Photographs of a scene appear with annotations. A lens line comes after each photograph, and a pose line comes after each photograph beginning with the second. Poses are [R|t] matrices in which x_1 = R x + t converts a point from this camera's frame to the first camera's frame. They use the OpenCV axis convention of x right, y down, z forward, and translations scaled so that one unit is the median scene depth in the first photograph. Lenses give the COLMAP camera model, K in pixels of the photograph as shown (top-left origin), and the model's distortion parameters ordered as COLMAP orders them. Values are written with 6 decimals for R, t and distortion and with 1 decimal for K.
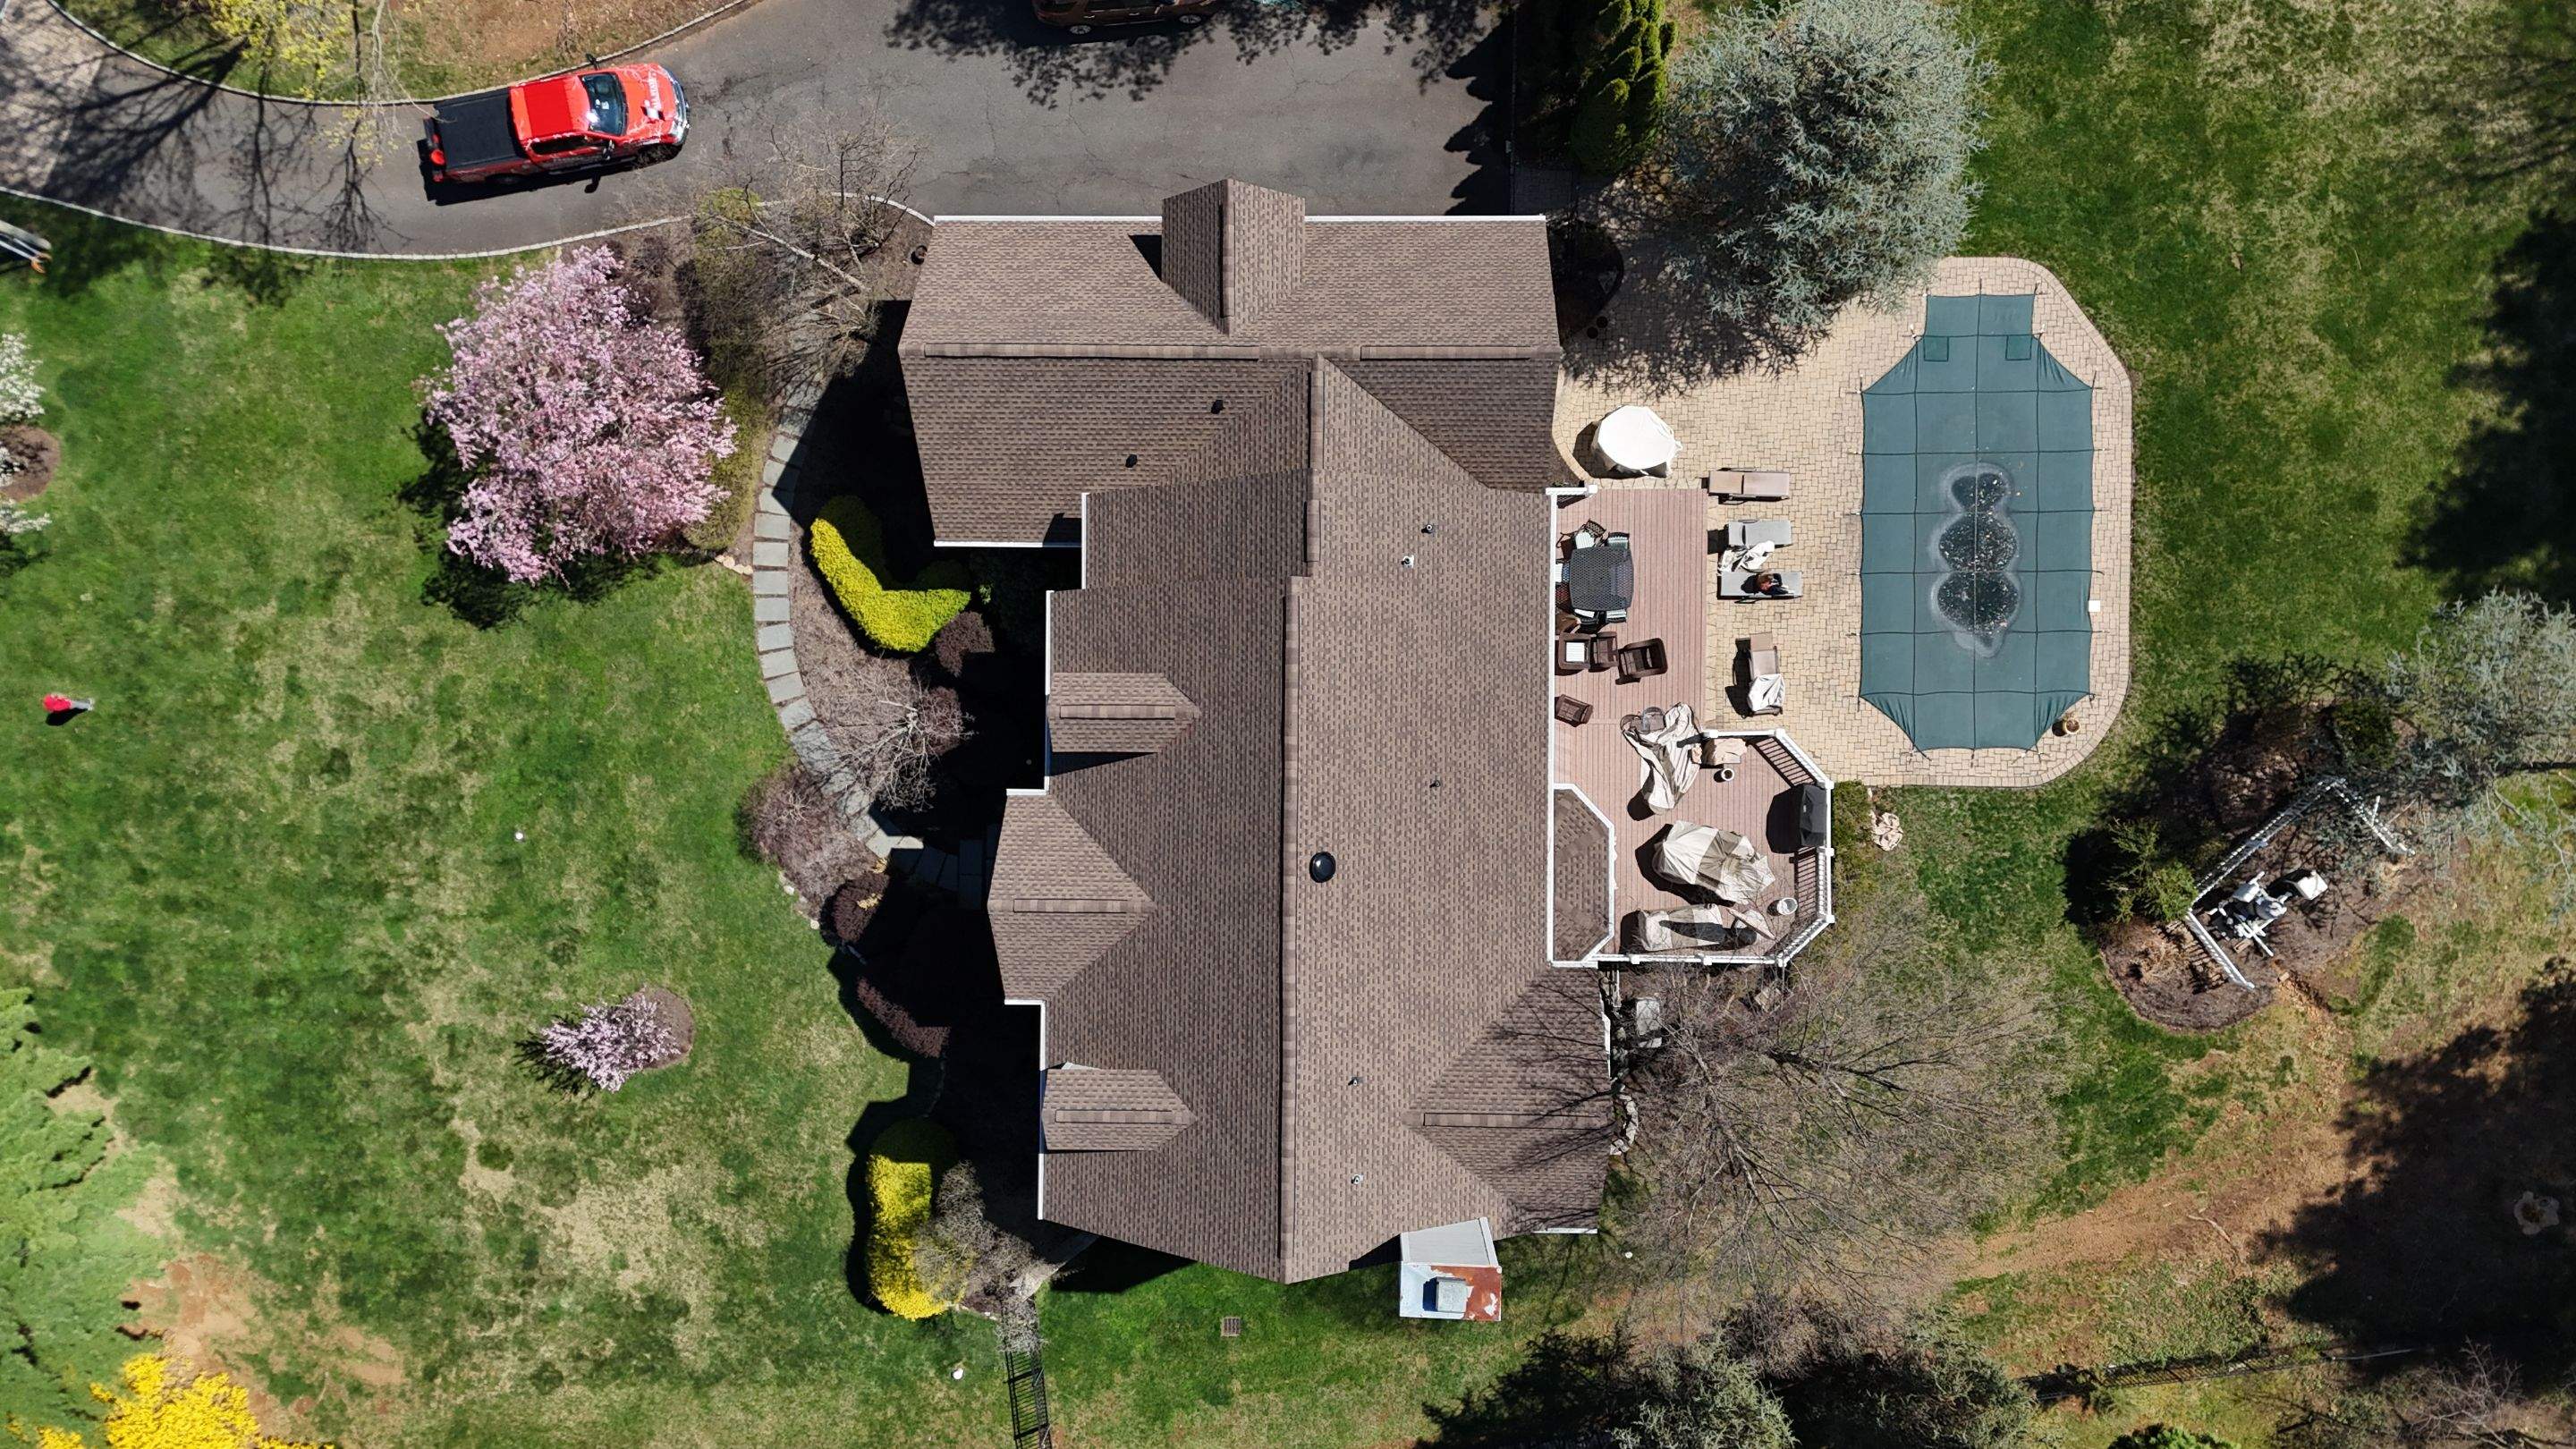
lens RADIAL K [[1934.6, 0, 1288.0], [0, 1934.6, 724.5], [0, 0, 1]] dist [0.035981, -0.007124]
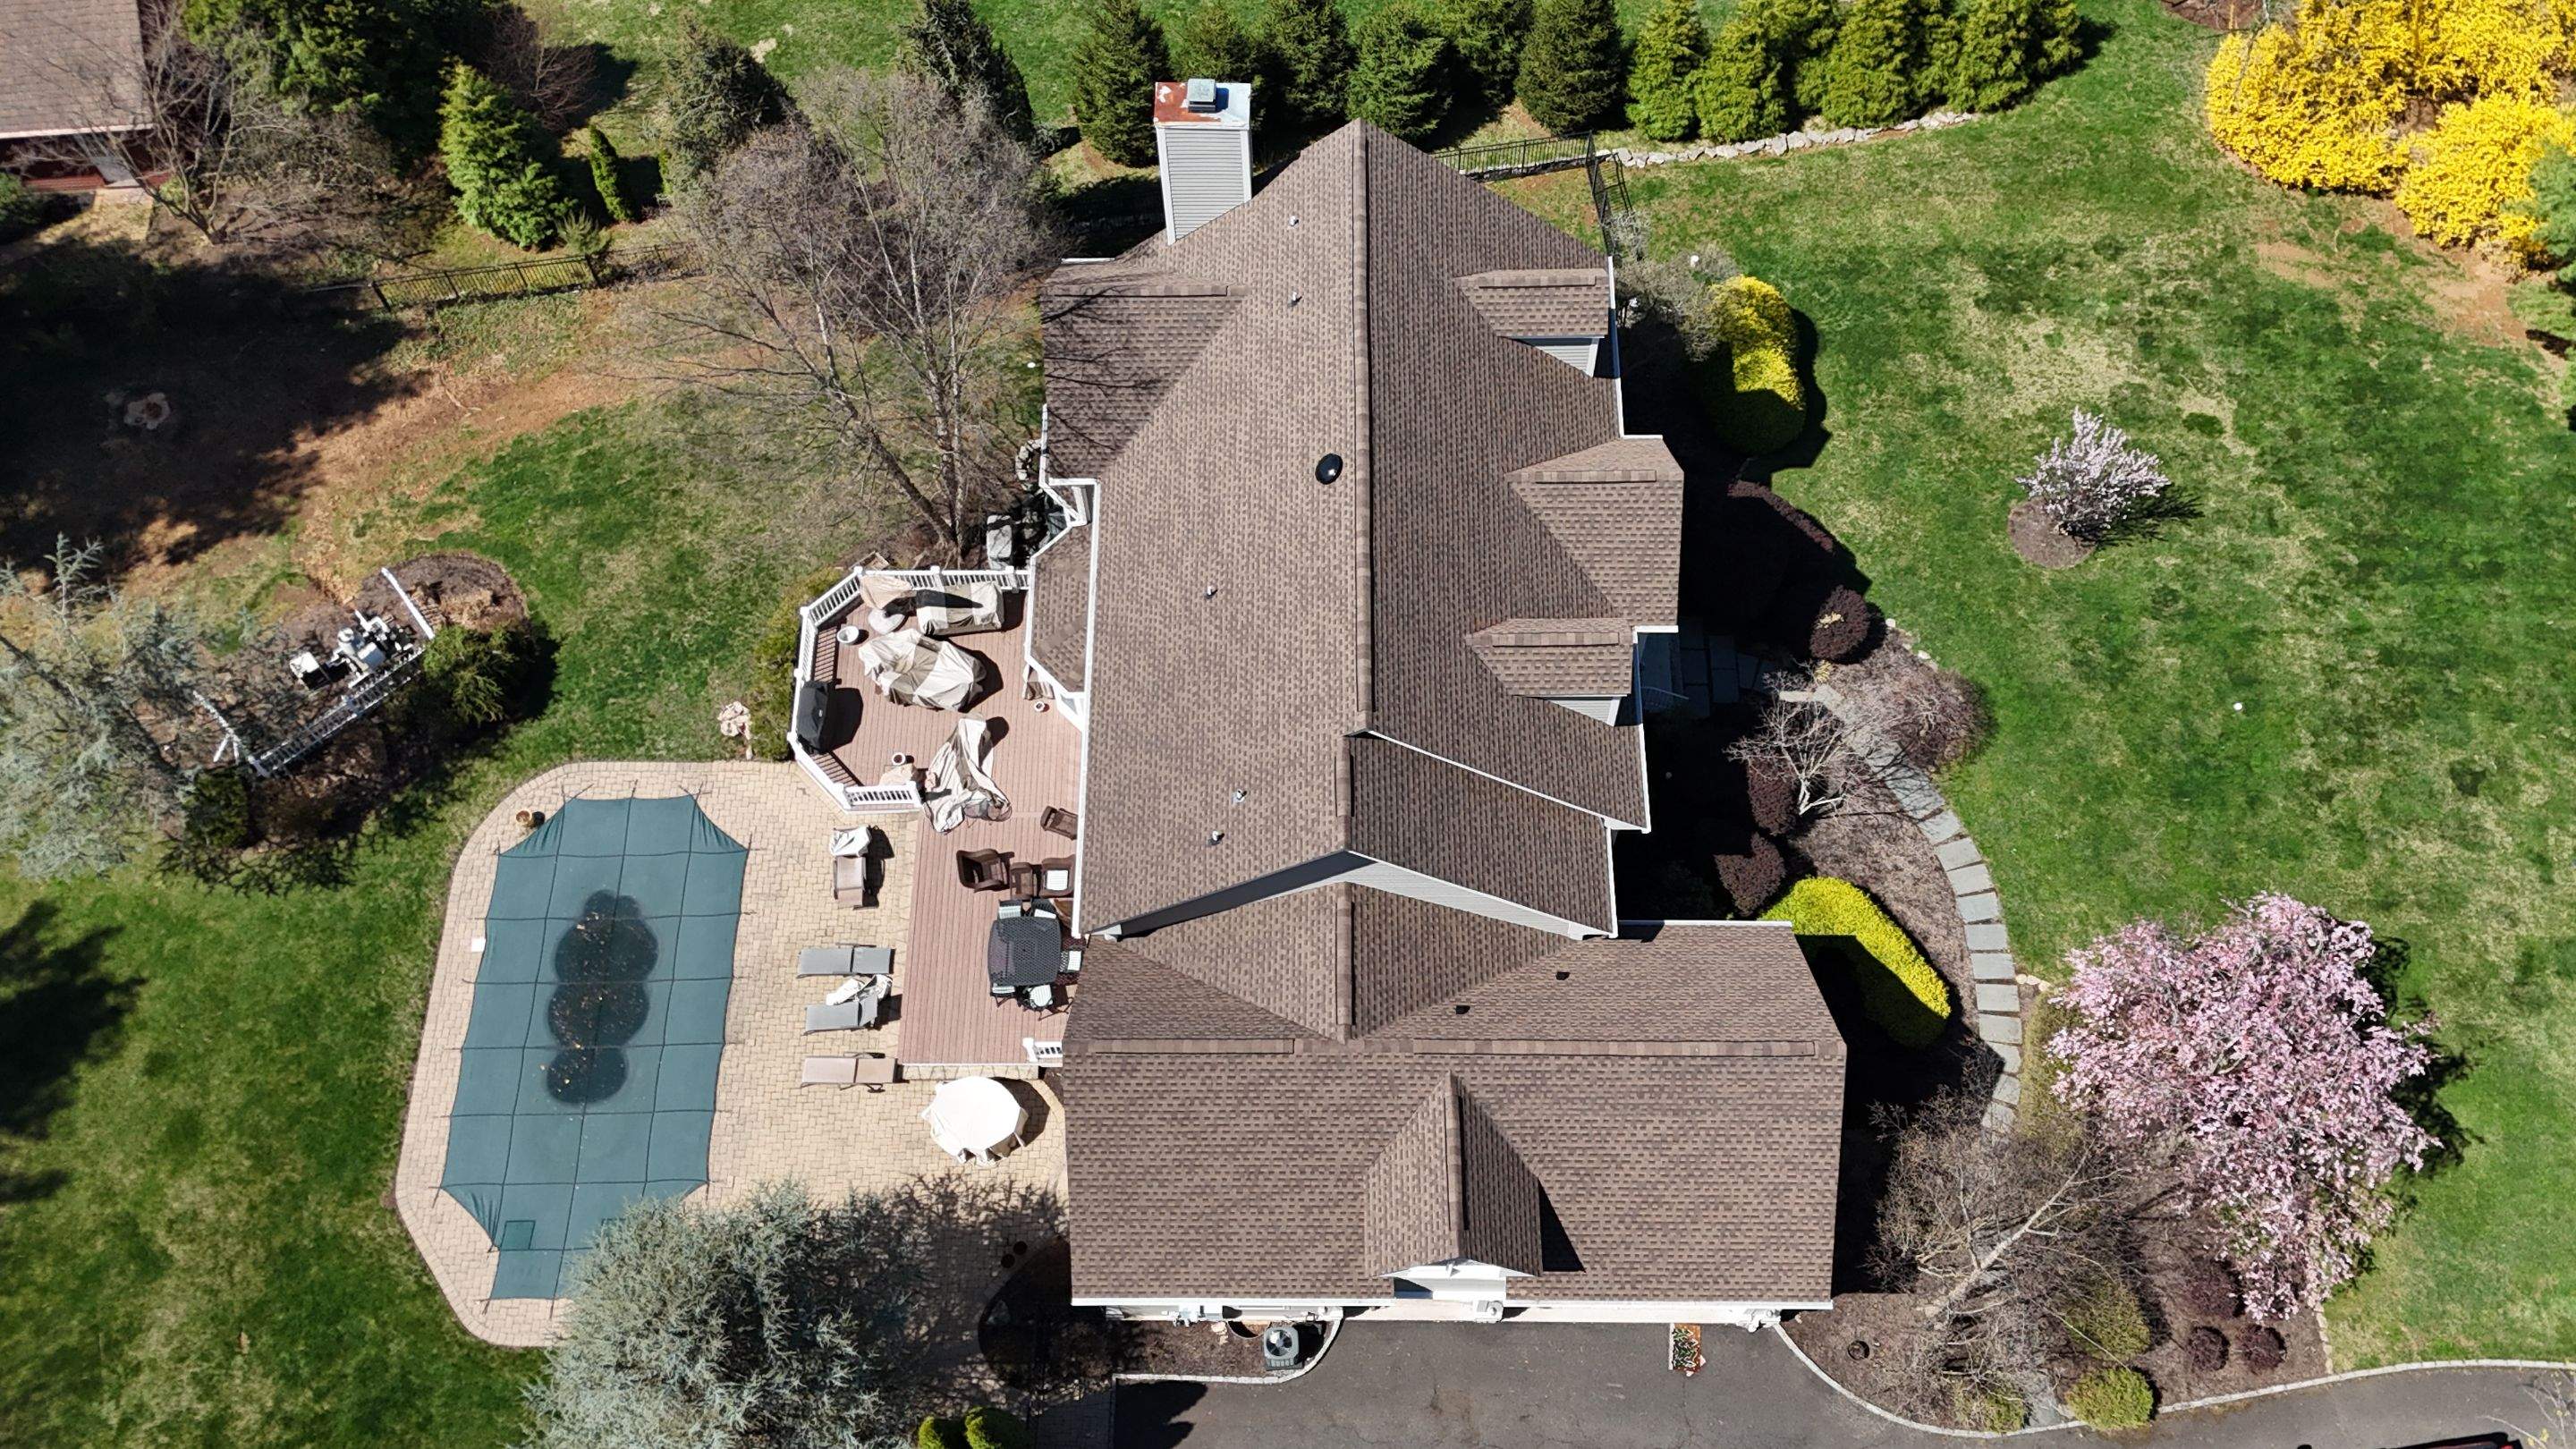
lens RADIAL K [[2285.3, 0, 1291.9], [0, 2285.3, 668.4], [0, 0, 1]] dist [0.032007, -0.006688]
pose [[-0.998359, 0.029381, 0.049146, -0.013164], [-0.003718, -0.889769, 0.456396, -0.425719], [0.057138, 0.455465, 0.888418, 0.028798]]
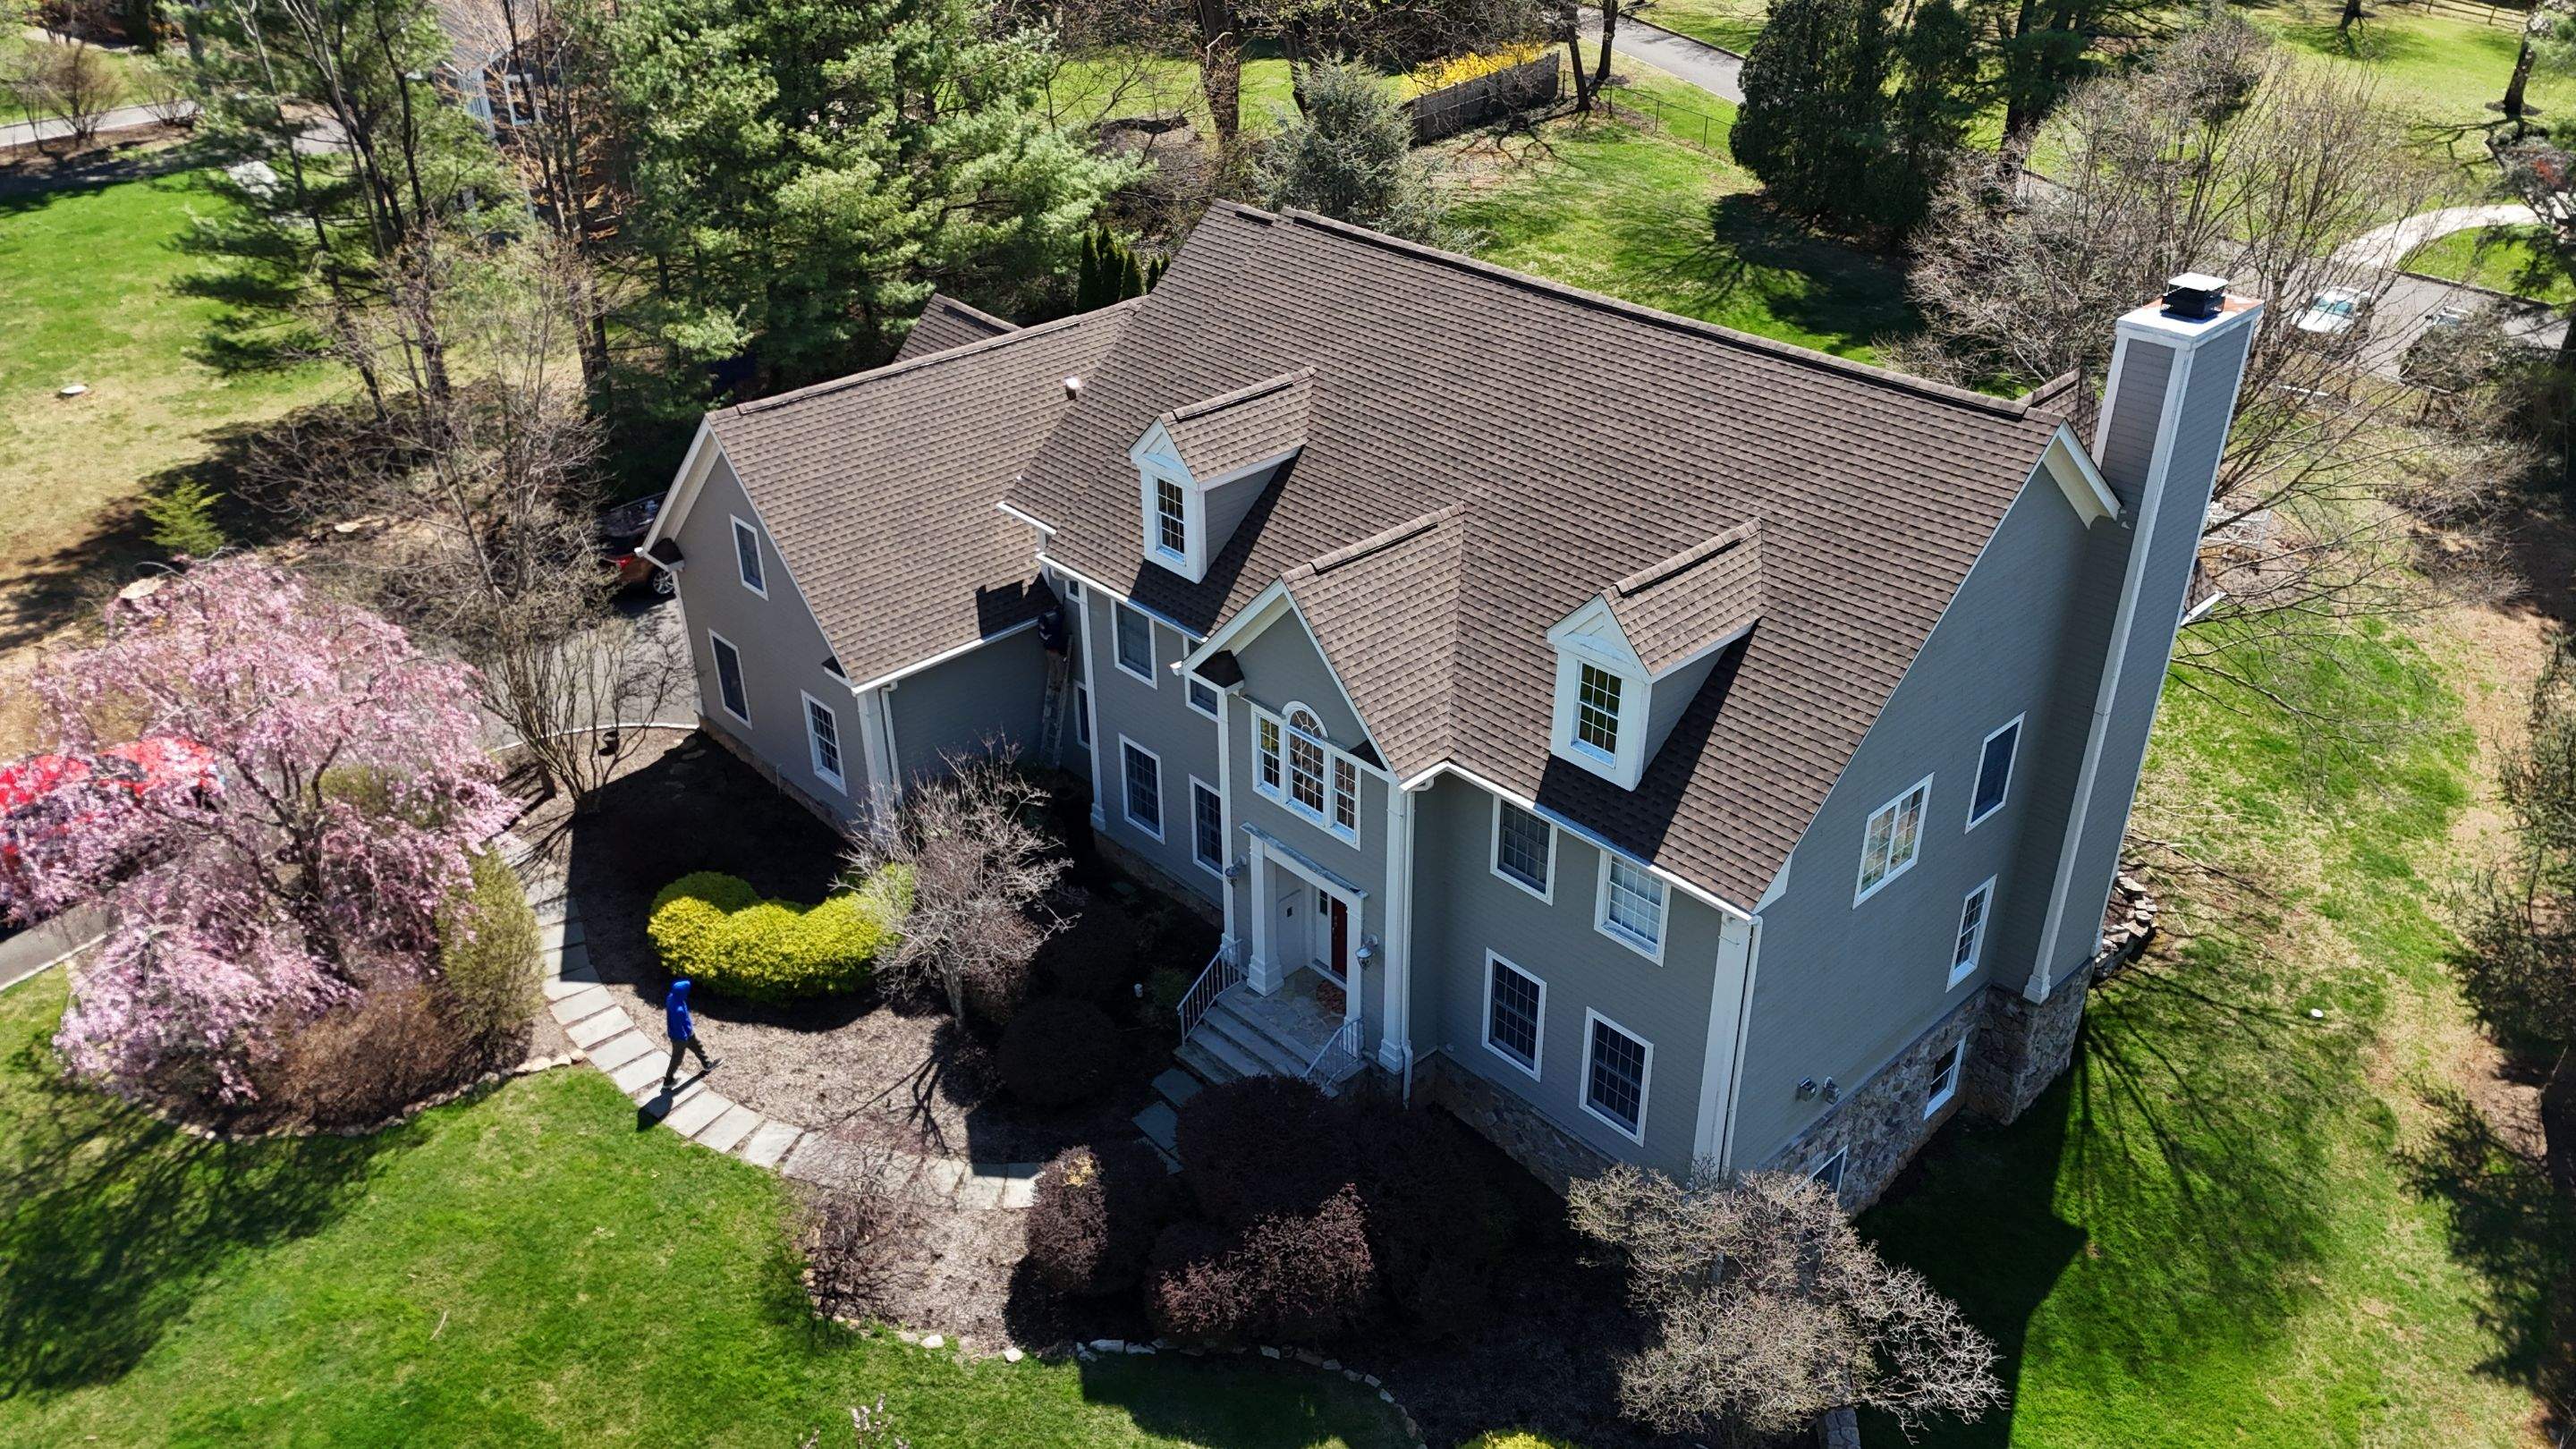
lens RADIAL K [[1934.6, 0, 1288.0], [0, 1934.6, 724.5], [0, 0, 1]] dist [0.035981, -0.007124]
pose [[0.723109, -0.305626, 0.619440, -0.474052], [0.690380, 0.348482, -0.633984, 0.434129], [-0.022102, 0.886089, 0.462988, 0.636605]]
